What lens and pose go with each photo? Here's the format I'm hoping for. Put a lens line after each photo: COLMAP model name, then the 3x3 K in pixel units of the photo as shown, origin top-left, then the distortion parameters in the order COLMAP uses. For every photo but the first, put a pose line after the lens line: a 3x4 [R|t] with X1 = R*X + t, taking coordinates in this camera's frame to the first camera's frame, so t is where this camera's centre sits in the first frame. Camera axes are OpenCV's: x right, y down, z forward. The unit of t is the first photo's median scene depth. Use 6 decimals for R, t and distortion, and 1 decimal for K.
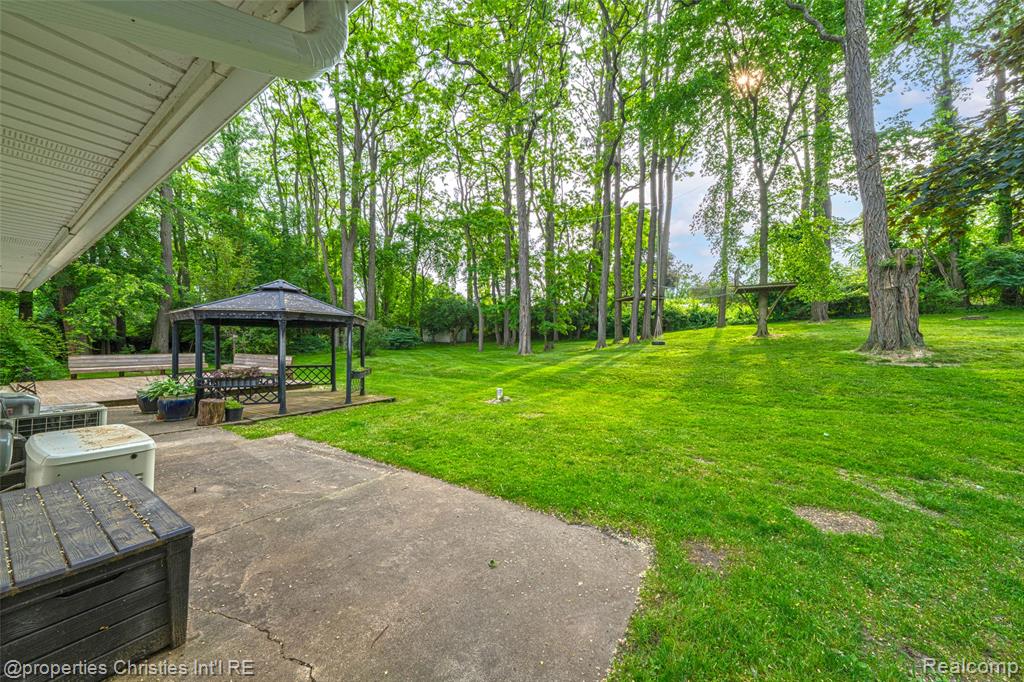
lens RADIAL K [[345.4, 0, 512.0], [0, 345.4, 341.0], [0, 0, 1]] dist [-0.000901, -0.000135]
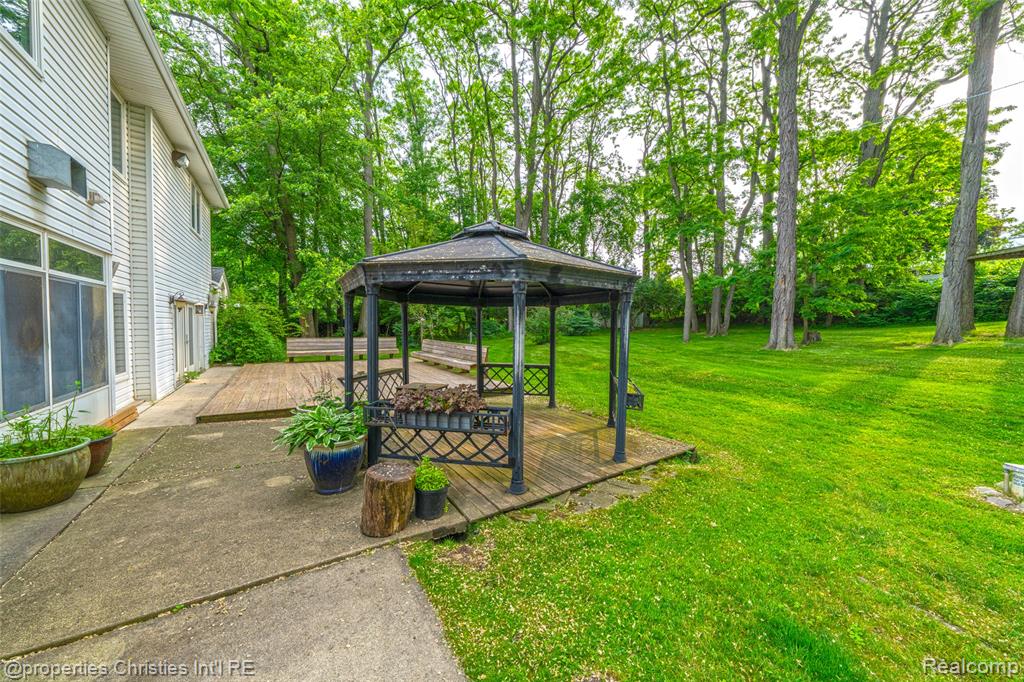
lens RADIAL K [[345.4, 0, 512.0], [0, 345.4, 341.0], [0, 0, 1]] dist [-0.000901, -0.000135]
pose [[0.914368, 0.028367, -0.403890, -0.175387], [-0.010127, 0.998833, 0.047225, -0.002204], [0.404759, -0.039091, 0.913588, 0.210775]]
